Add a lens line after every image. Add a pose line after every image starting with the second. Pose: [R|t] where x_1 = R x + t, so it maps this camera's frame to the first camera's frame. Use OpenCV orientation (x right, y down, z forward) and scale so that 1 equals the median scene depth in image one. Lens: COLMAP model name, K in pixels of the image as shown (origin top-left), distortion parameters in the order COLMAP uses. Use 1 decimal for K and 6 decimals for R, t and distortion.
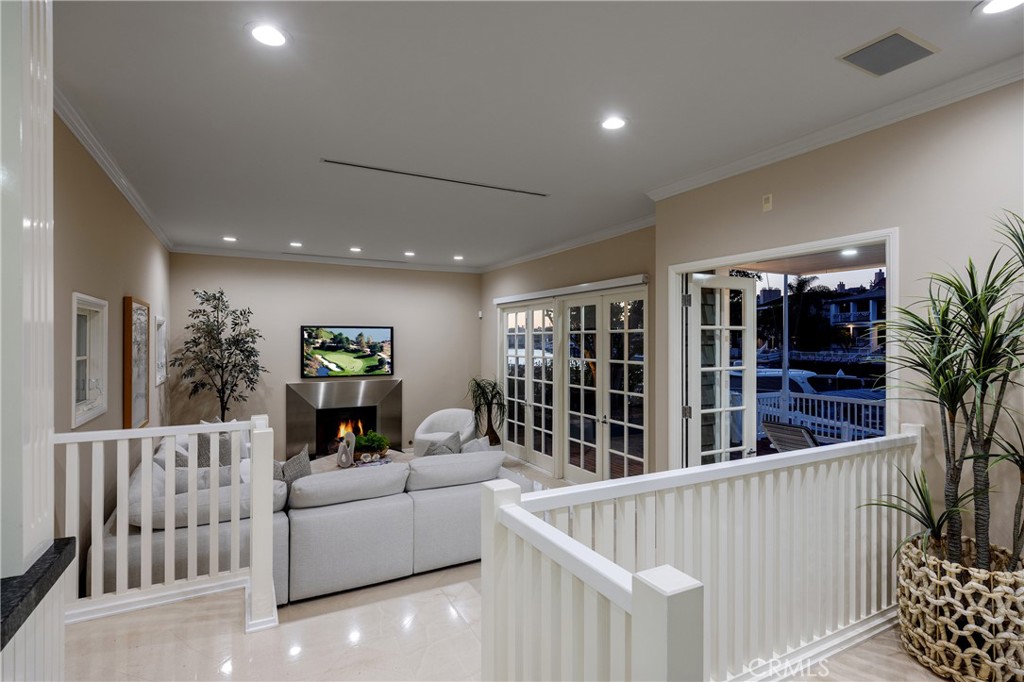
lens RADIAL K [[505.0, 0, 512.0], [0, 505.0, 341.0], [0, 0, 1]] dist [0.000544, 0.000186]
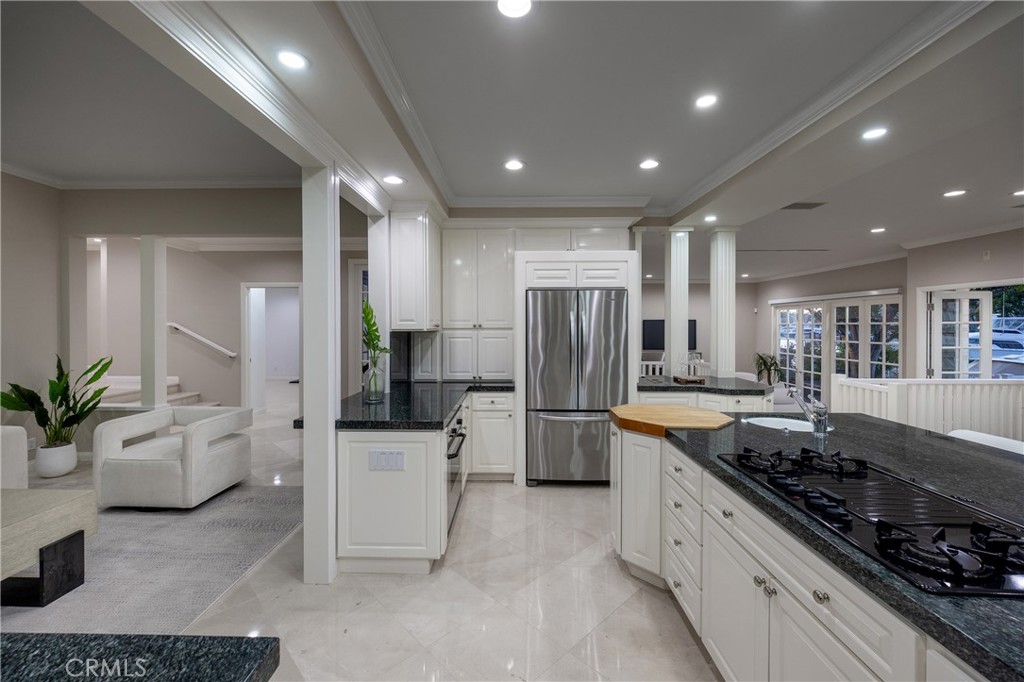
lens RADIAL K [[415.8, 0, 512.0], [0, 415.8, 341.0], [0, 0, 1]] dist [0.018824, 0.000124]
pose [[0.868088, 0.019669, -0.496020, -0.101749], [-0.003099, 0.999410, 0.034207, -0.005765], [0.496400, -0.028158, 0.867637, -0.565840]]
